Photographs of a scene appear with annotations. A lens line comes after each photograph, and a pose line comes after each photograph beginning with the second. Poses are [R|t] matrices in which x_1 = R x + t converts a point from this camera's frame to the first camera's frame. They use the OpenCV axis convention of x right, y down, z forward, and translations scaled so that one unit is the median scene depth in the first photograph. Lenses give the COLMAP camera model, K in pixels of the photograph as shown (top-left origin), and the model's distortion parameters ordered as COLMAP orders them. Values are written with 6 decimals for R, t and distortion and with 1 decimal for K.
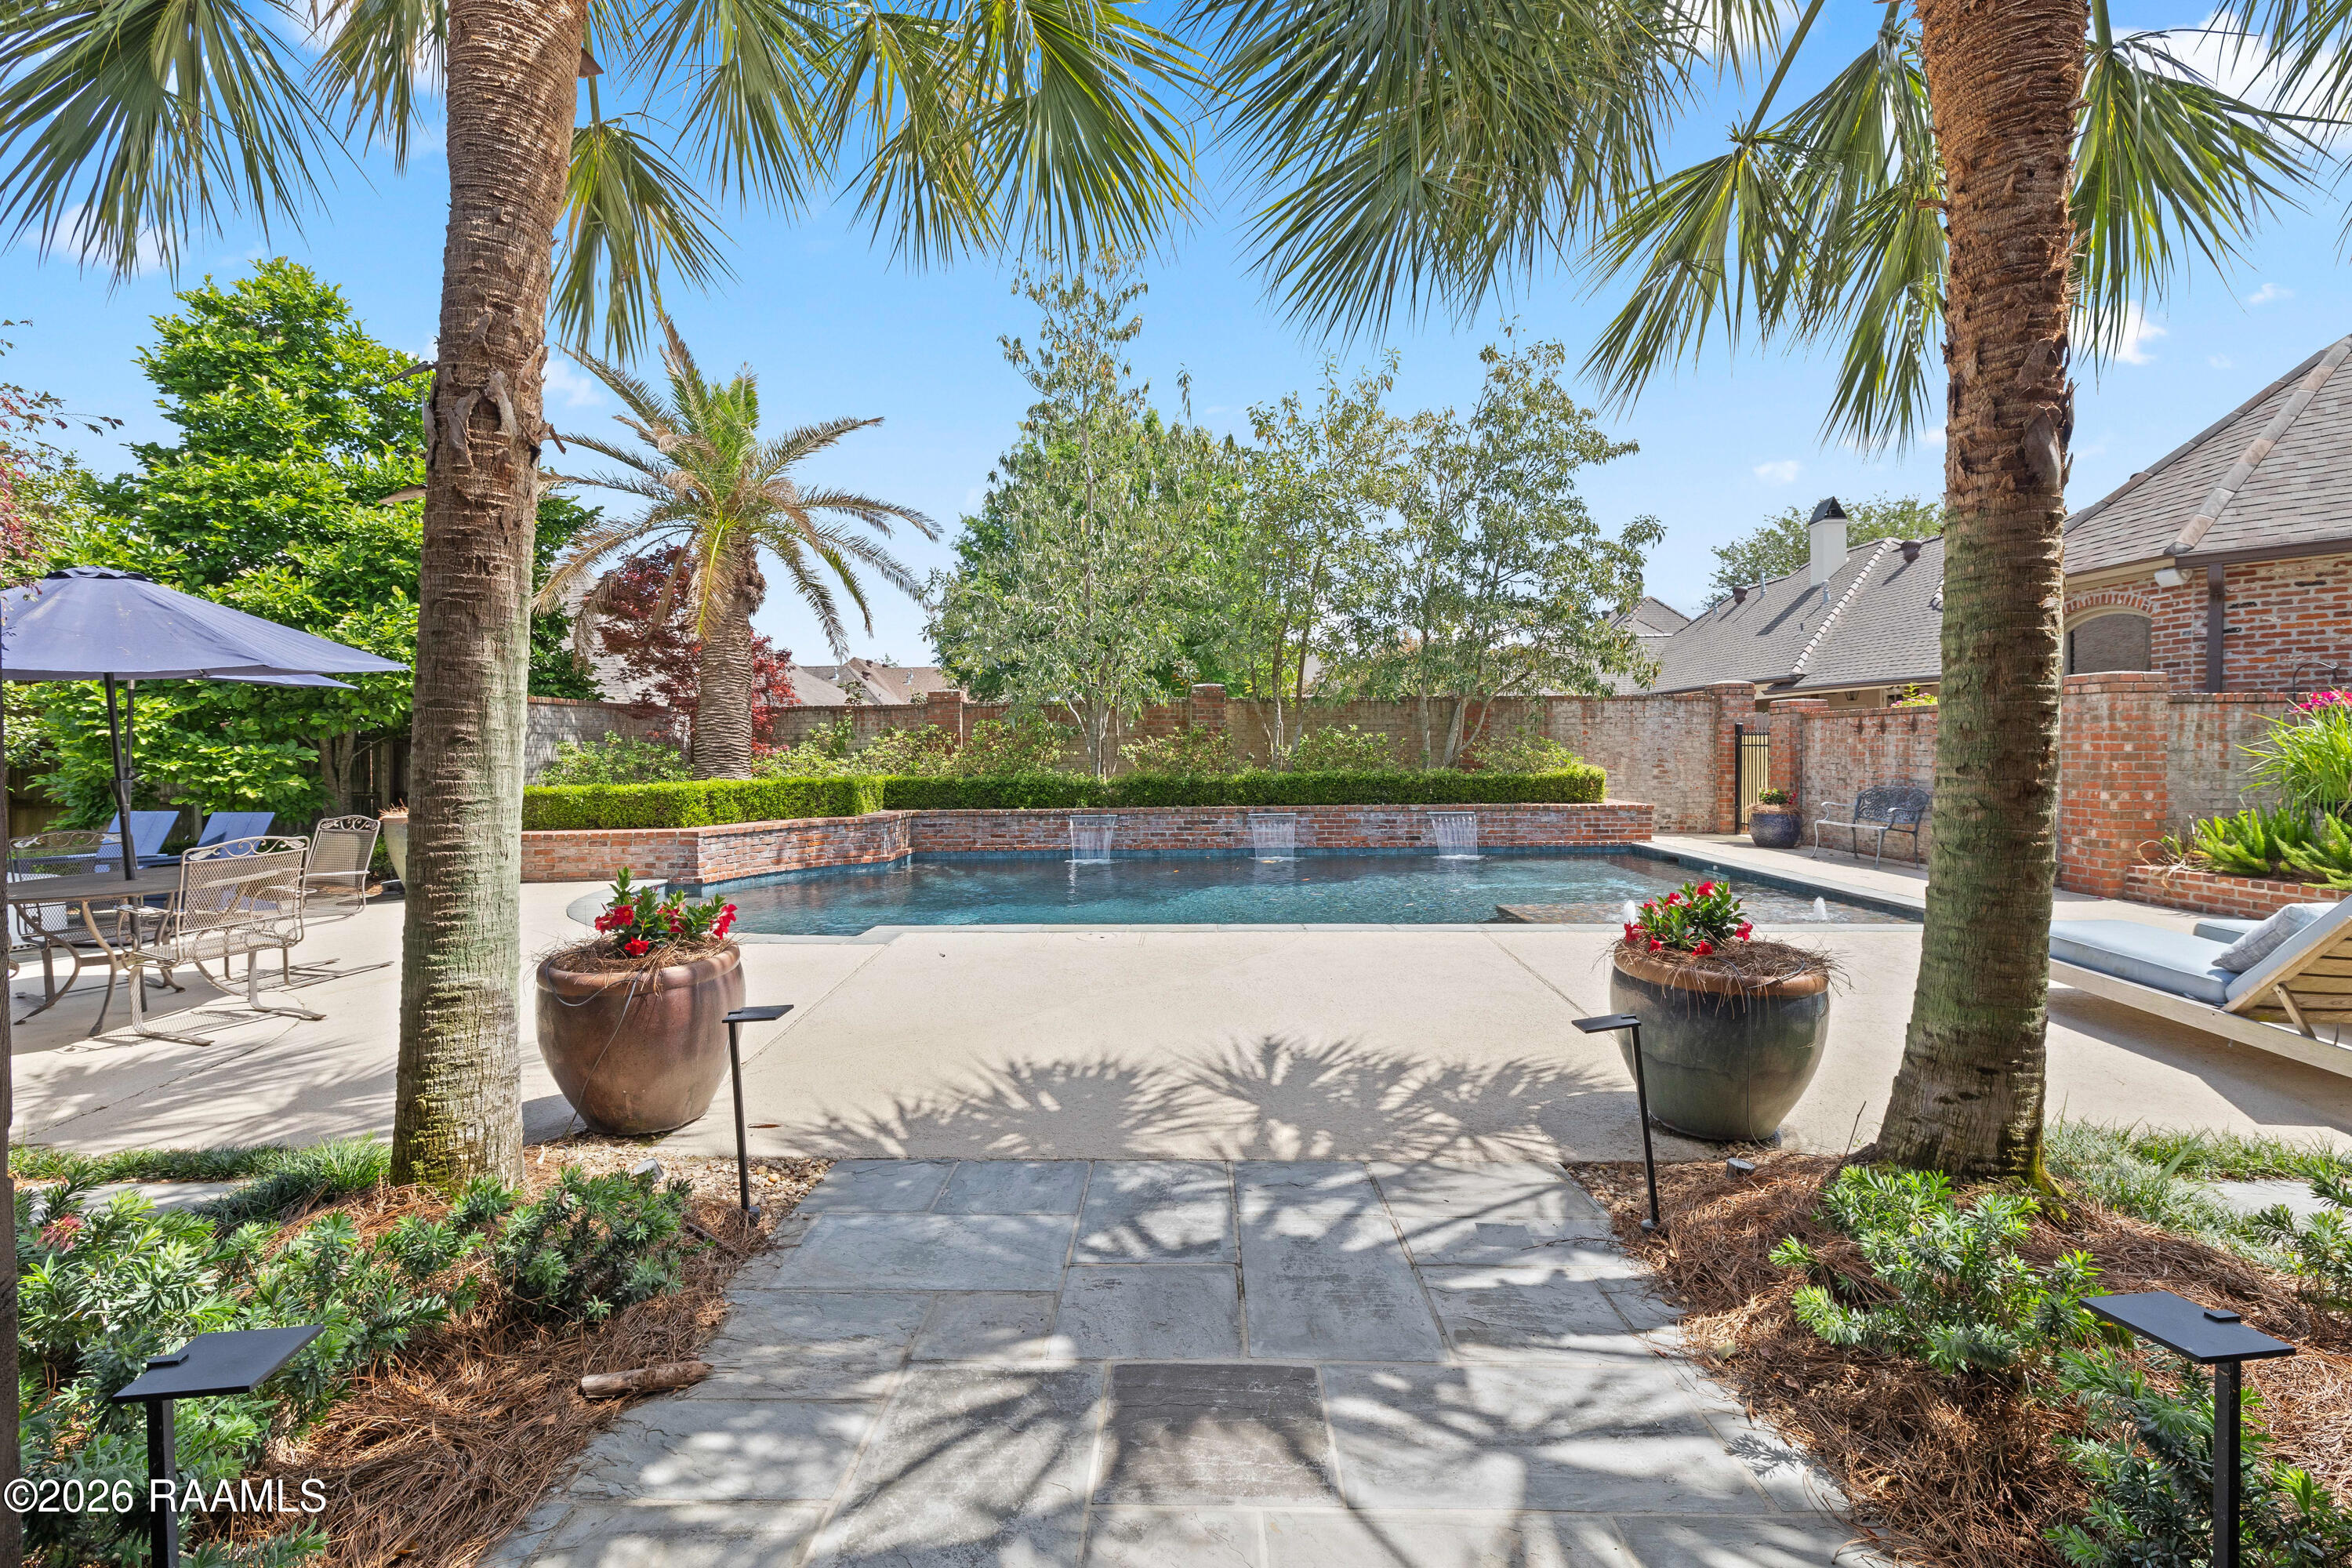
lens RADIAL K [[1063.4, 0, 1177.2], [0, 1063.4, 768.0], [0, 0, 1]] dist [-0.001700, 0.000684]
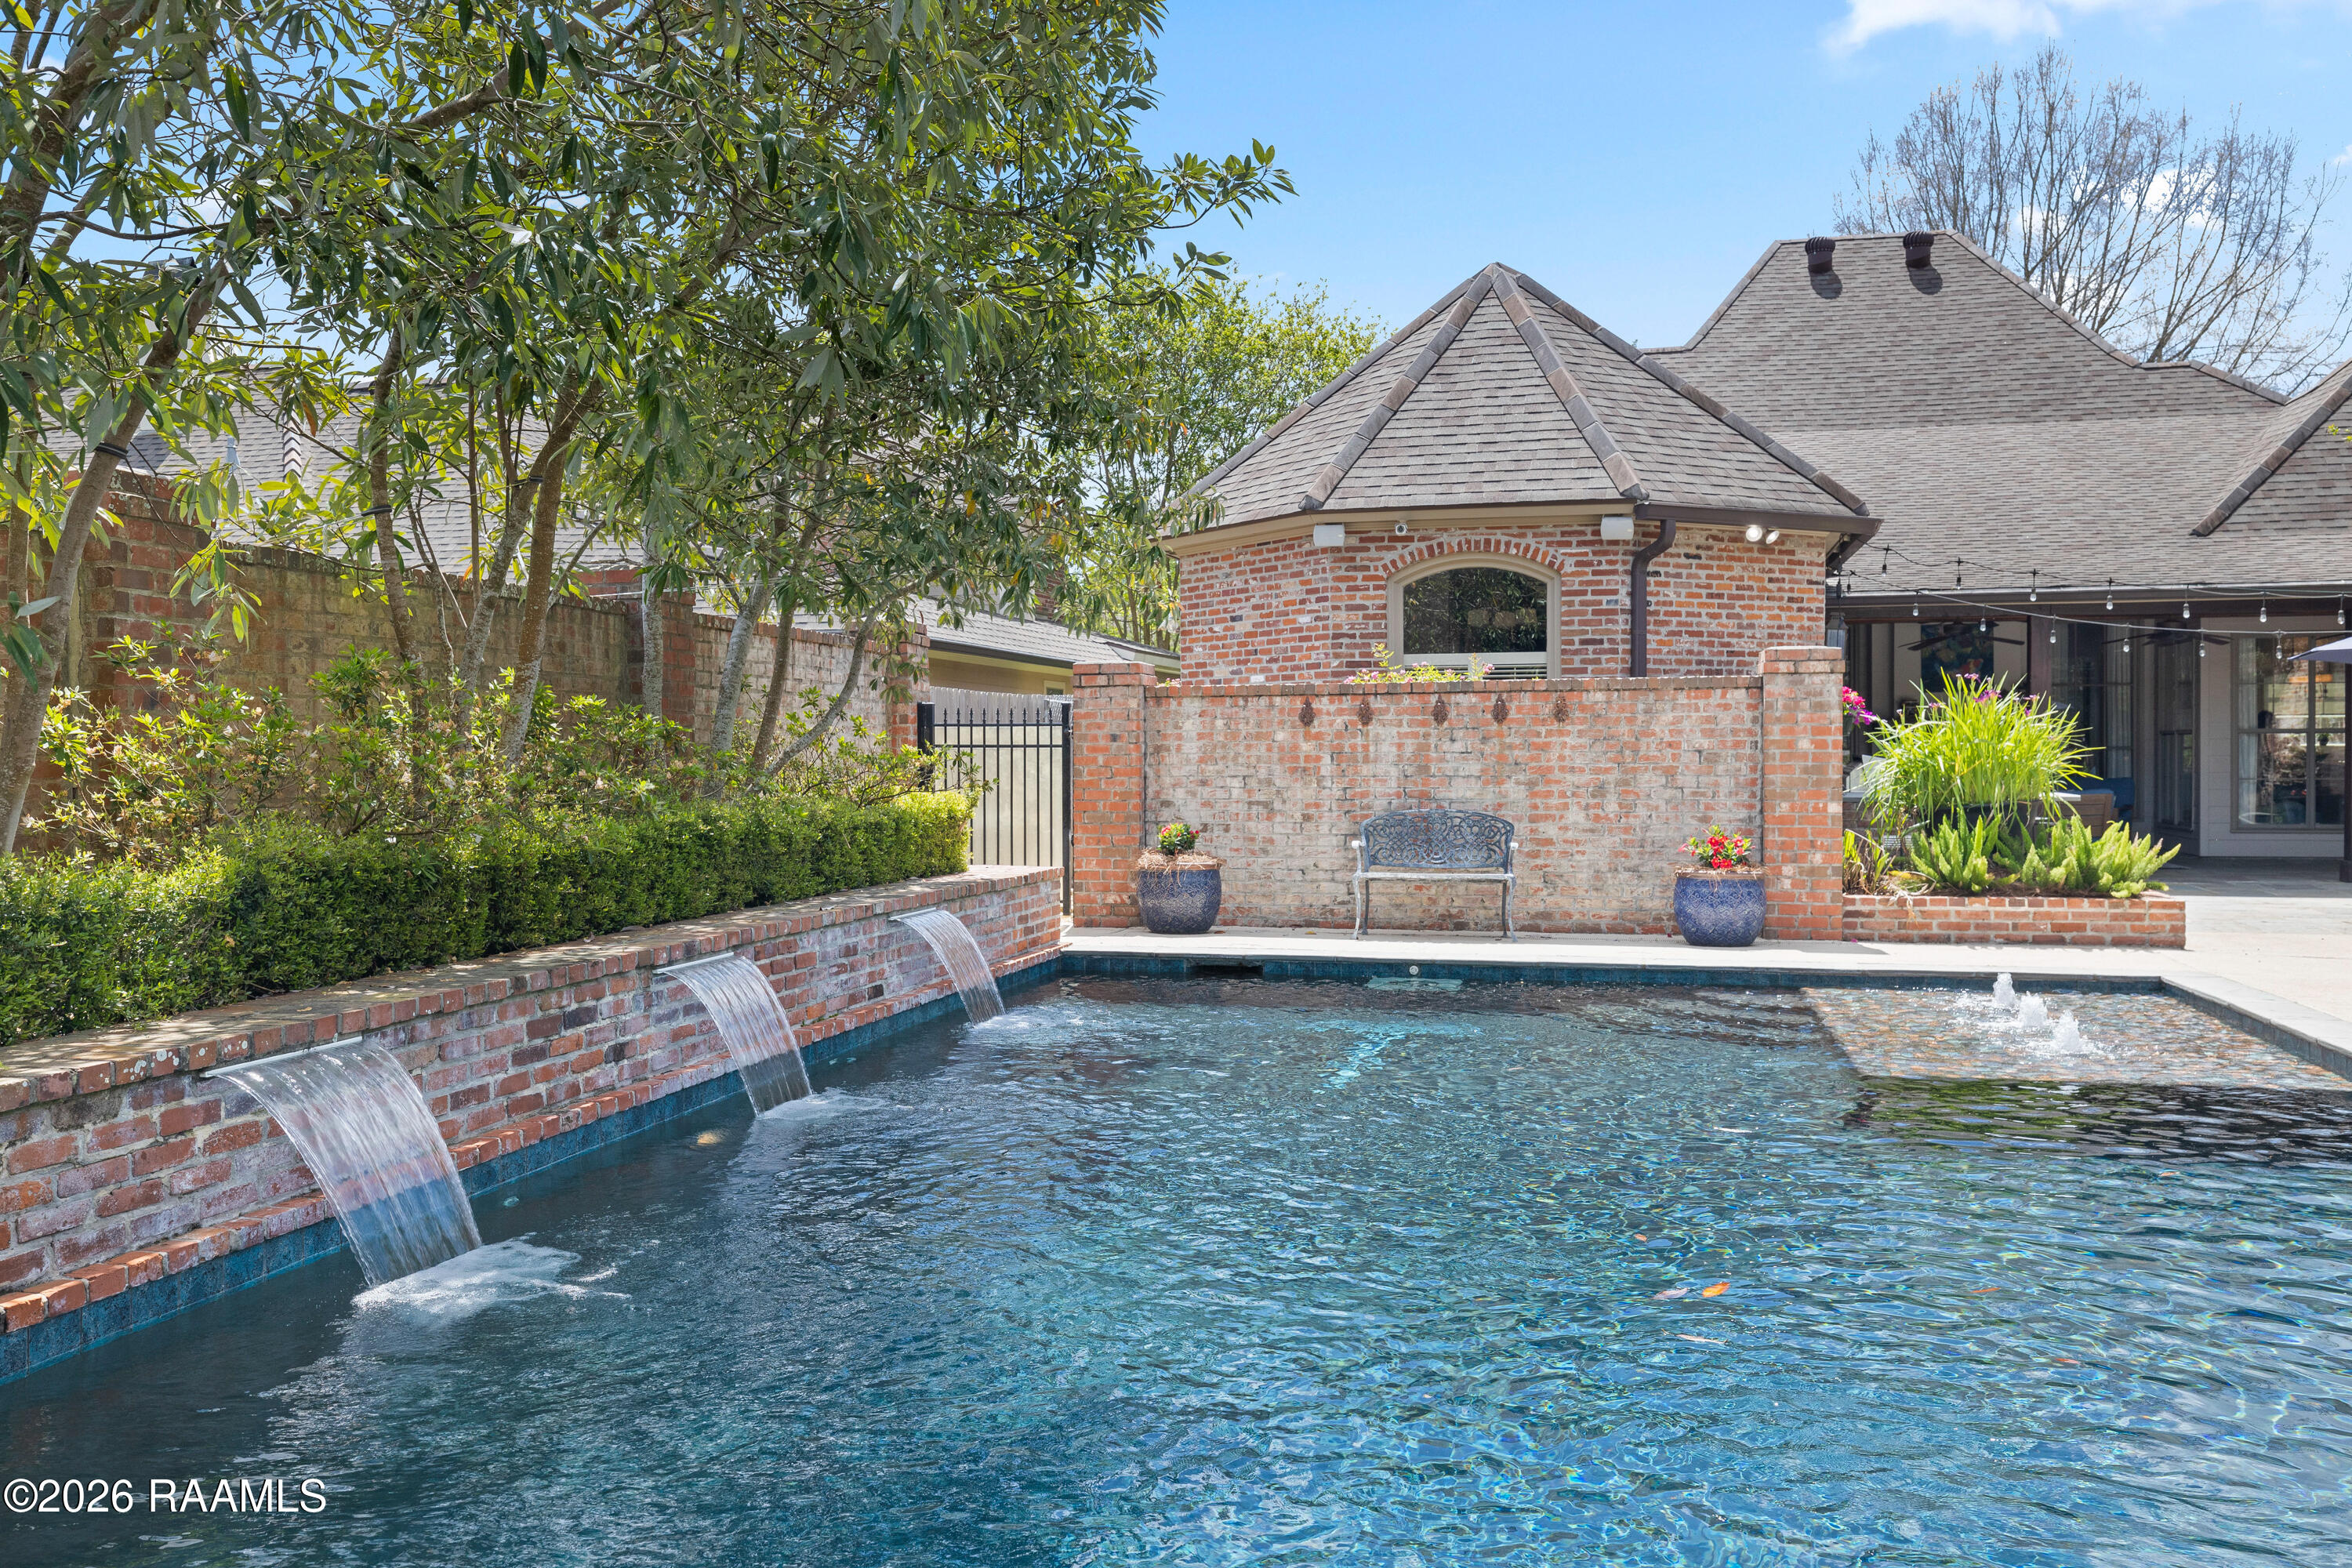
lens RADIAL K [[1980.2, 0, 1159.8], [0, 1980.2, 773.3], [0, 0, 1]] dist [-0.000904, 0.014190]
pose [[0.228194, -0.003506, 0.973609, -0.549065], [0.022508, 0.999745, -0.001676, -0.006360], [-0.973356, 0.022297, 0.228215, 1.007328]]
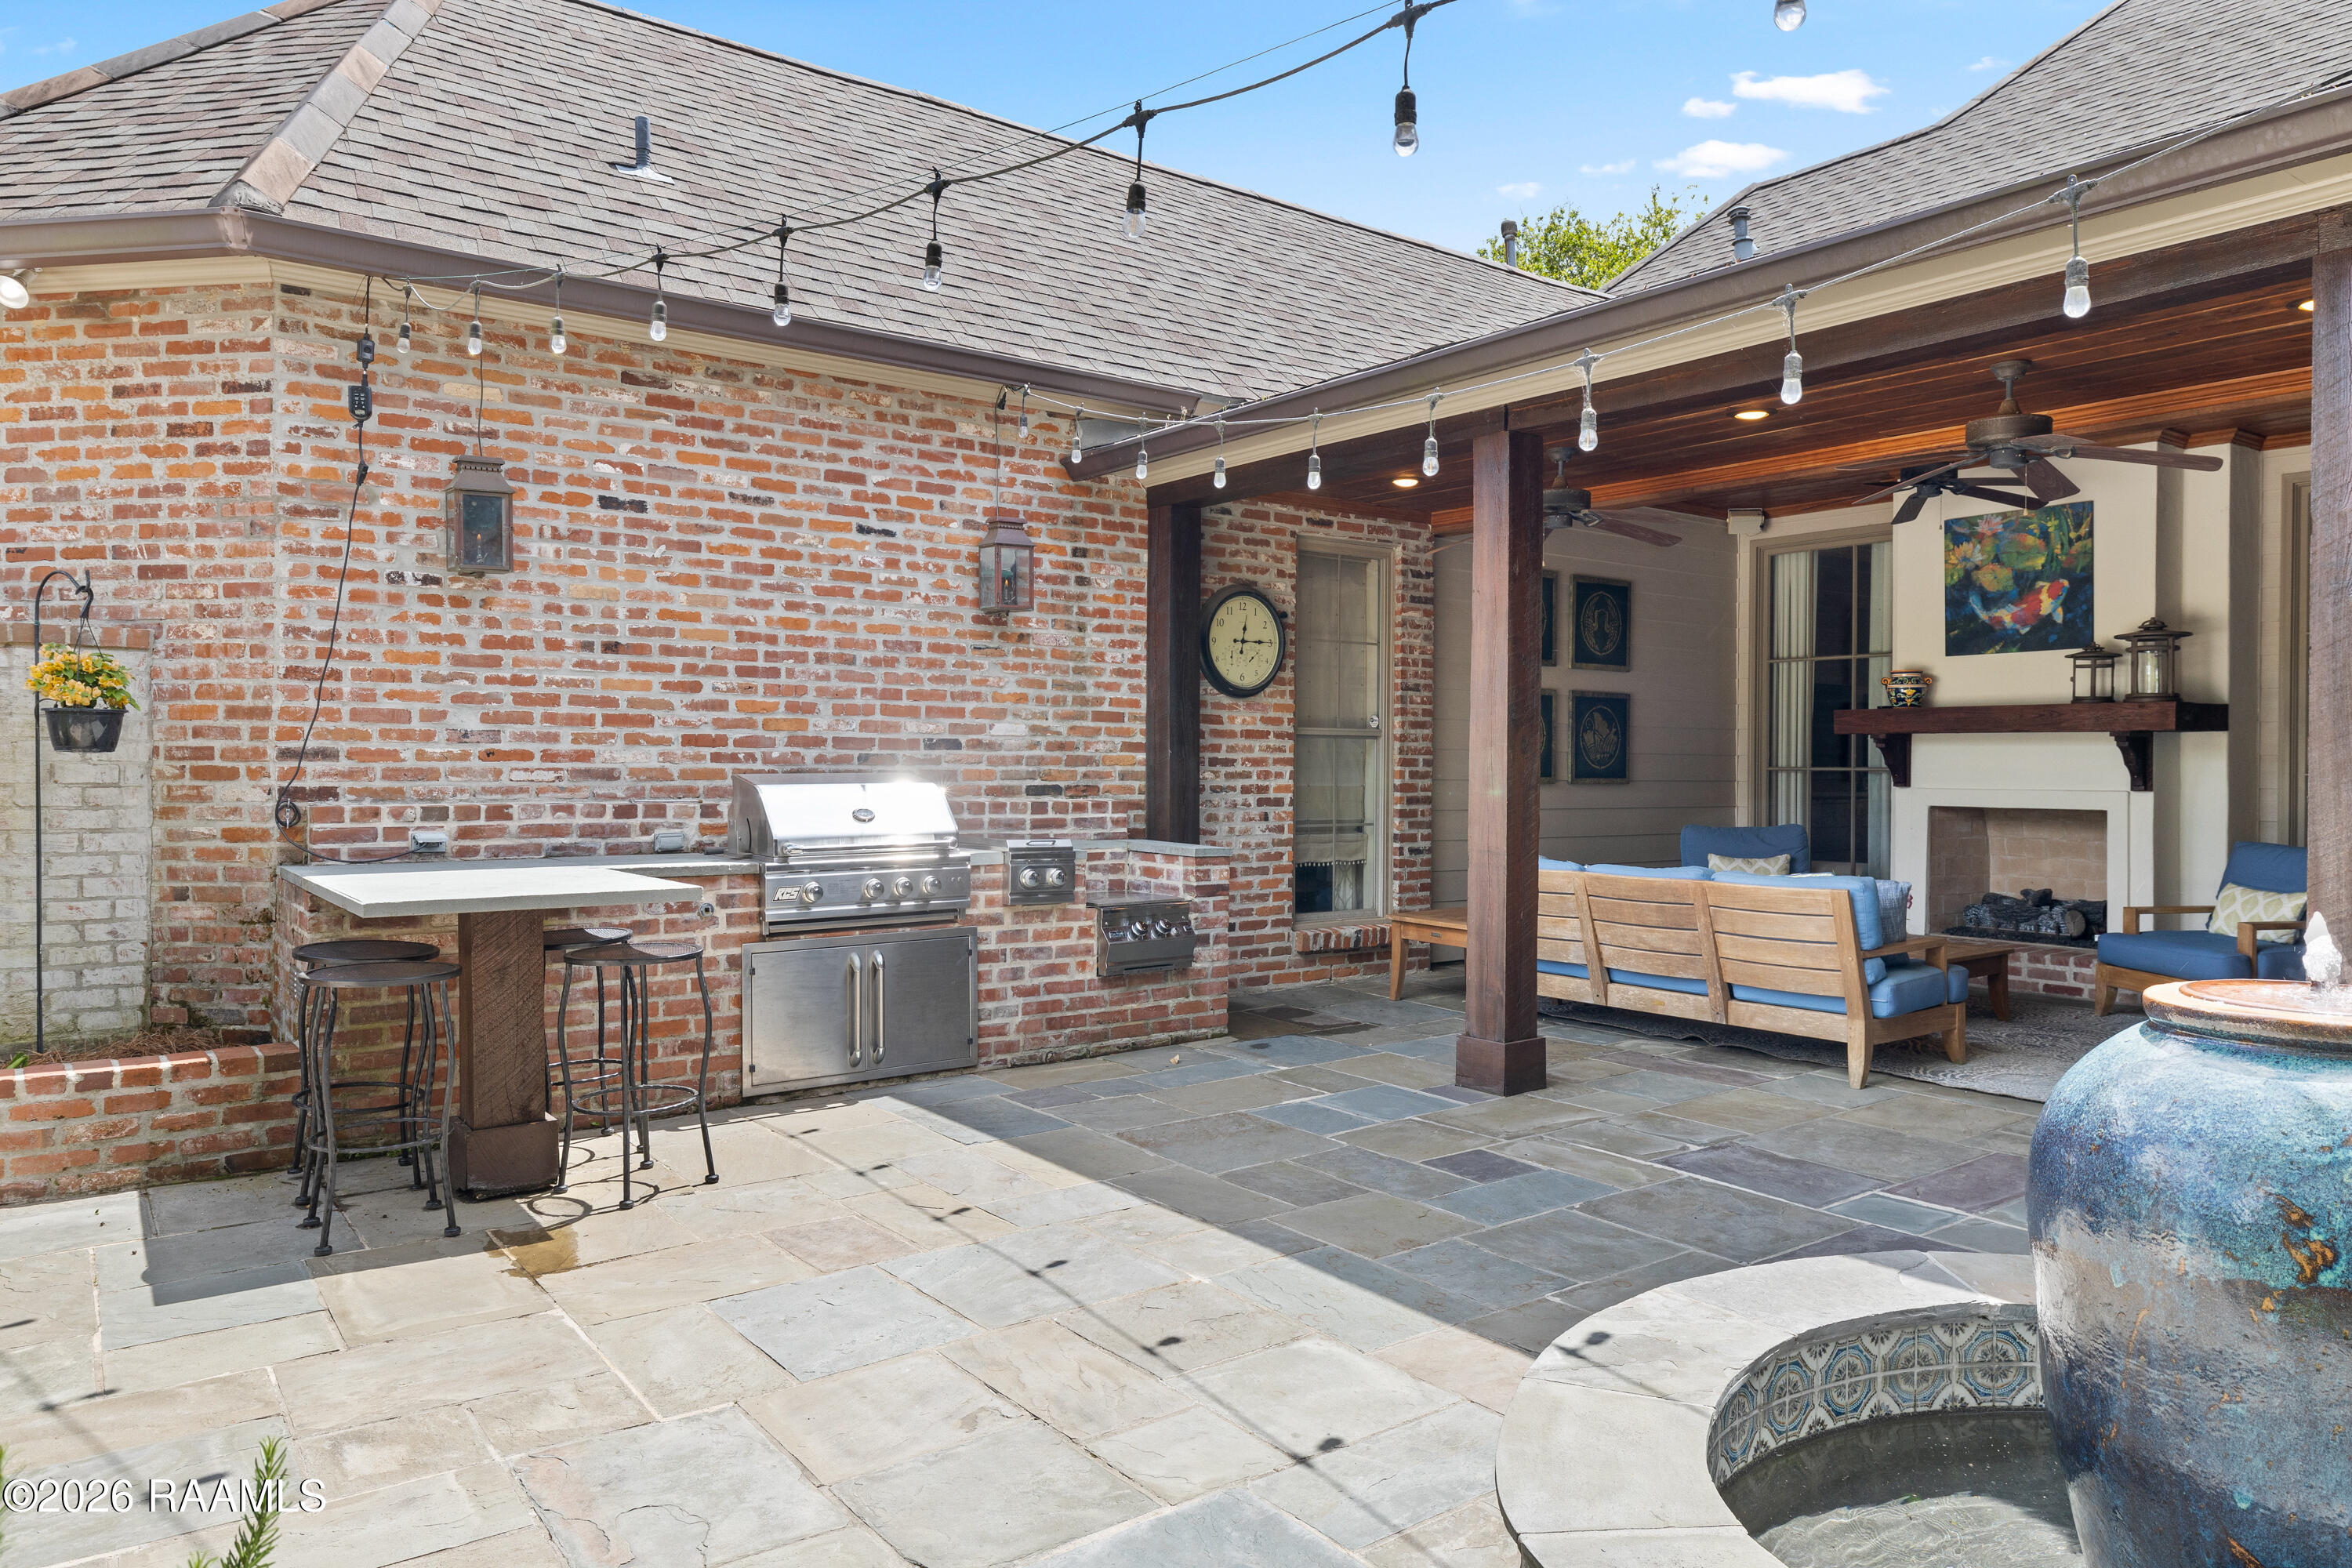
lens RADIAL K [[1521.1, 0, 1168.8], [0, 1521.1, 771.3], [0, 0, 1]] dist [0.006315, -0.001446]
pose [[0.802657, 0.010758, 0.596343, 1.051898], [-0.002843, 0.999895, -0.014212, -0.004714], [-0.596434, 0.009712, 0.802604, 0.219081]]
